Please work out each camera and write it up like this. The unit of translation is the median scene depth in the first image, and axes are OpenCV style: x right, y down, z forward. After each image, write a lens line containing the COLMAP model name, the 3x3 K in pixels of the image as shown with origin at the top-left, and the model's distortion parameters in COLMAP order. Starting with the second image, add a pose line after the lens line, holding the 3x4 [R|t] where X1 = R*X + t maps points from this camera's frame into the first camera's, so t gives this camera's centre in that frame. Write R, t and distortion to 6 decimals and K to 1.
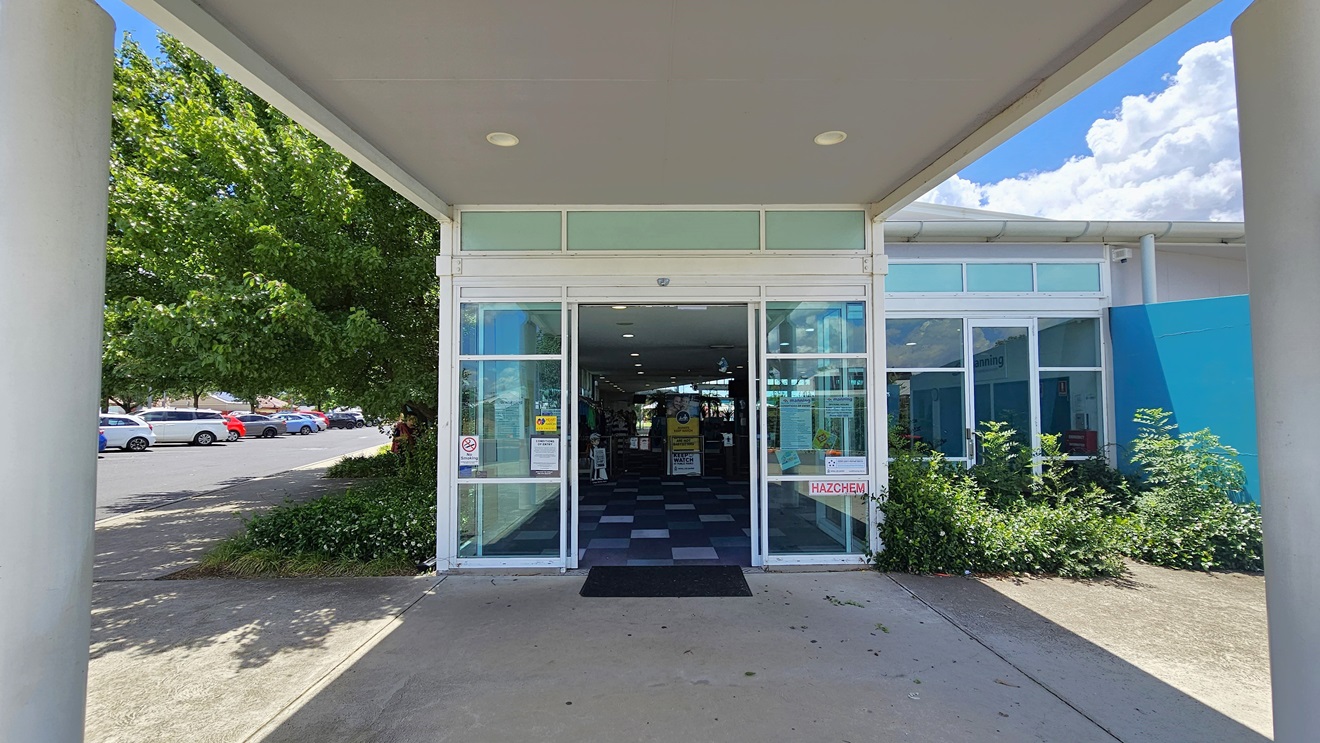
lens RADIAL K [[546.8, 0, 657.4], [0, 546.8, 385.2], [0, 0, 1]] dist [-0.003330, -0.000199]
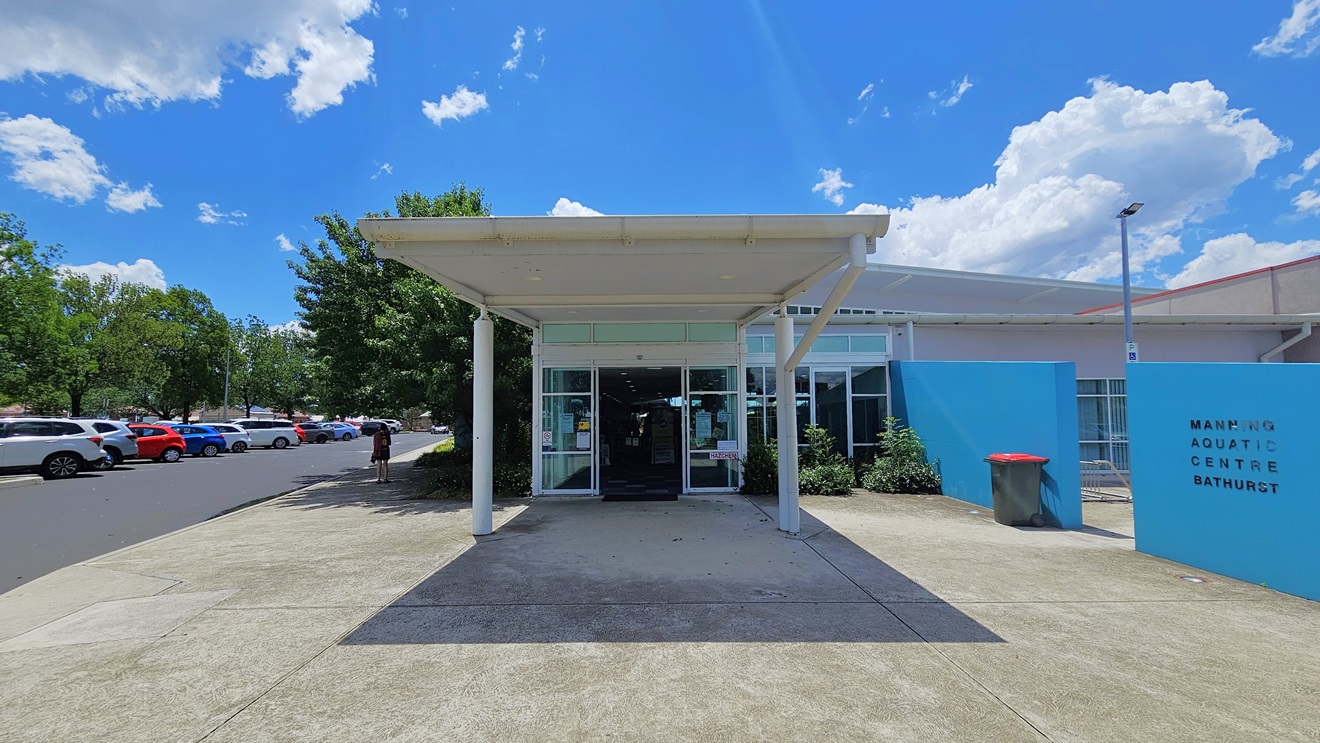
lens RADIAL K [[546.8, 0, 657.4], [0, 546.8, 385.2], [0, 0, 1]] dist [-0.003330, -0.000199]
pose [[0.999961, -0.003545, 0.008075, 0.060896], [0.003665, 0.999883, -0.014866, -0.051235], [-0.008021, 0.014895, 0.999857, -1.079469]]
